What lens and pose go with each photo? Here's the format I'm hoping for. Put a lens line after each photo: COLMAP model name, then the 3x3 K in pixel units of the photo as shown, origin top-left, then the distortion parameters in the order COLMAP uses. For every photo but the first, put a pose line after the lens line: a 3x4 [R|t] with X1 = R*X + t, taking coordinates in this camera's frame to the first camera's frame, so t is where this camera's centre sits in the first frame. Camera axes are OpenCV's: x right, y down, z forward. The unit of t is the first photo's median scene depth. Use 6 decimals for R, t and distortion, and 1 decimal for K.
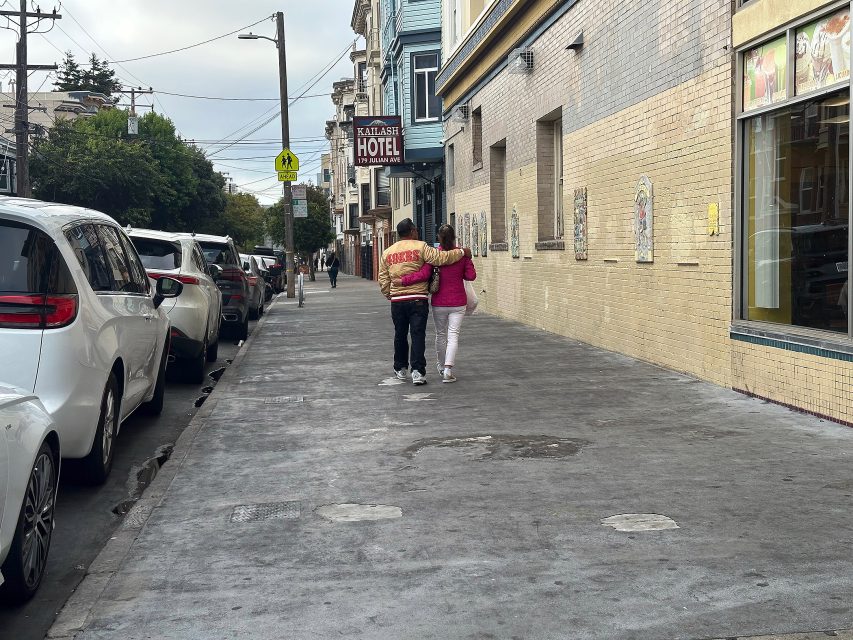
lens RADIAL K [[1145.6, 0, 415.0], [0, 1145.6, 323.4], [0, 0, 1]] dist [0.183162, -0.334495]
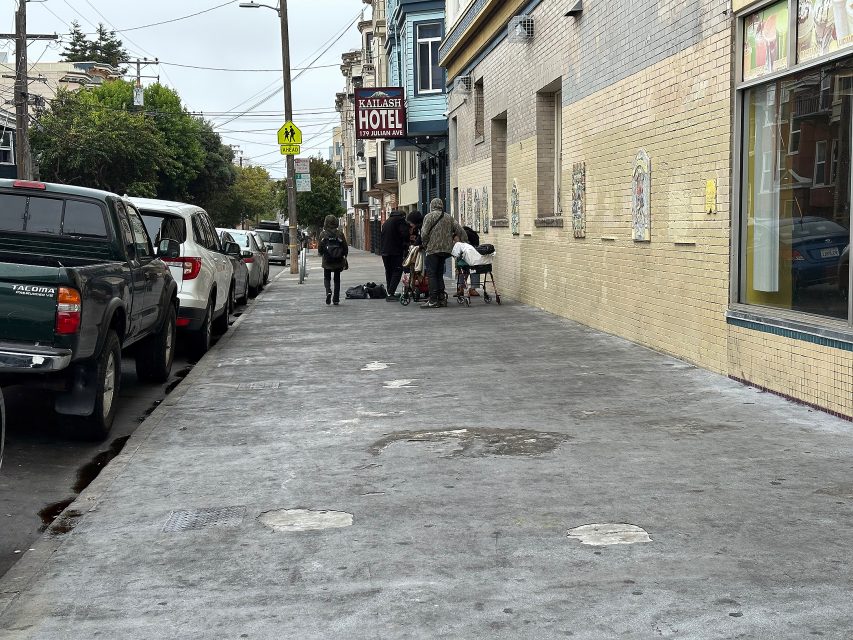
lens RADIAL K [[1144.9, 0, 426.0], [0, 1144.9, 335.7], [0, 0, 1]] dist [0.178864, -0.320824]
pose [[0.999994, 0.002486, -0.002240, 0.026027], [-0.002410, 0.999450, 0.033060, -0.006756], [0.002320, -0.033054, 0.999451, 0.049592]]
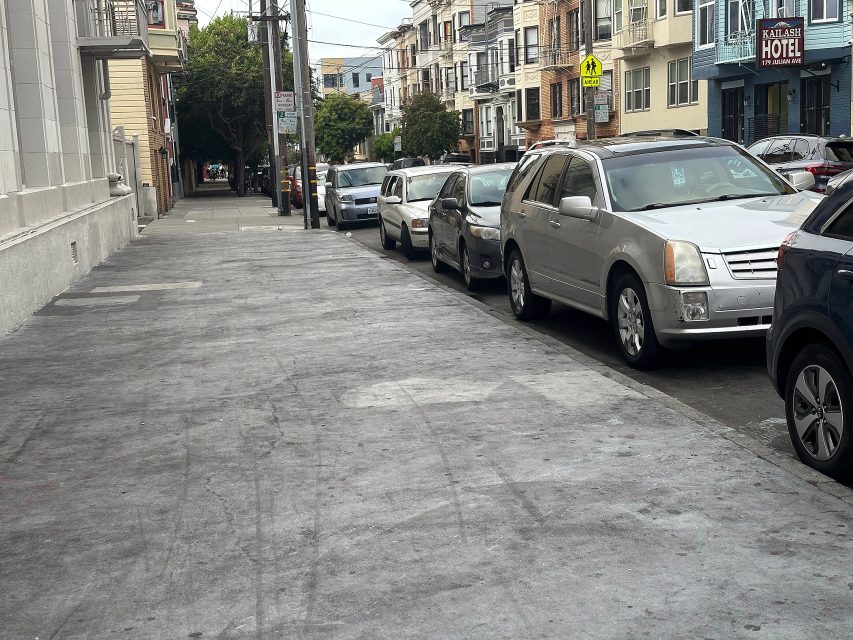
lens RADIAL K [[1144.9, 0, 426.0], [0, 1144.9, 335.7], [0, 0, 1]] dist [0.178864, -0.320824]
pose [[0.997105, -0.031024, 0.069415, -1.182674], [0.024631, 0.995534, 0.091132, -0.002106], [-0.071932, -0.089158, 0.993417, -0.102117]]
